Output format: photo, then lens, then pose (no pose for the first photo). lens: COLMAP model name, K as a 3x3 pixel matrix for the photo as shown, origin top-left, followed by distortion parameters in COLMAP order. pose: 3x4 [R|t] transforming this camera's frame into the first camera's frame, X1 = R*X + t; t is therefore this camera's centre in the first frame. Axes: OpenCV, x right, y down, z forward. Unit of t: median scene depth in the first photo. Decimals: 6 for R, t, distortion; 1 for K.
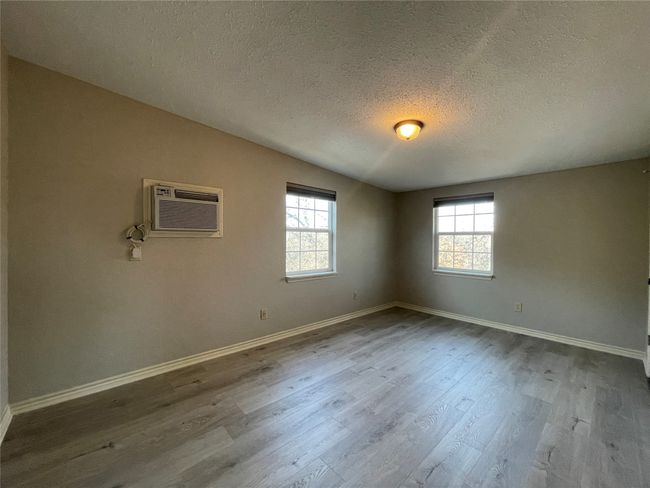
lens RADIAL K [[266.7, 0, 323.3], [0, 266.7, 243.8], [0, 0, 1]] dist [-0.003405, -0.000134]
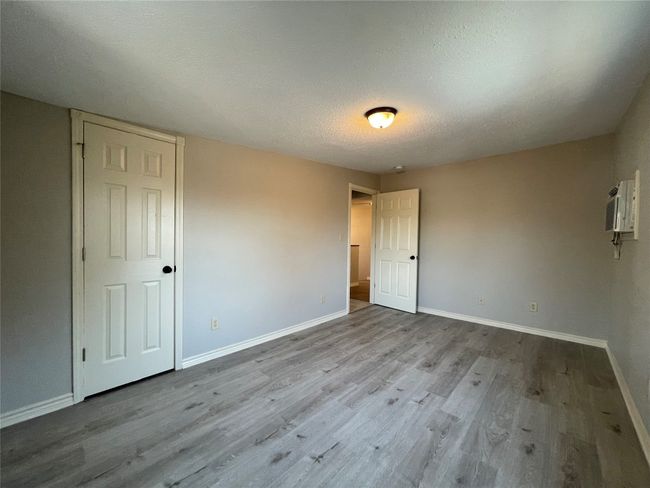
lens RADIAL K [[266.7, 0, 323.3], [0, 266.7, 243.8], [0, 0, 1]] dist [-0.003405, -0.000134]
pose [[-0.995209, -0.018586, -0.095985, 0.575329], [-0.021852, 0.999213, 0.033090, -0.018829], [0.095294, 0.035029, -0.994833, 1.840795]]
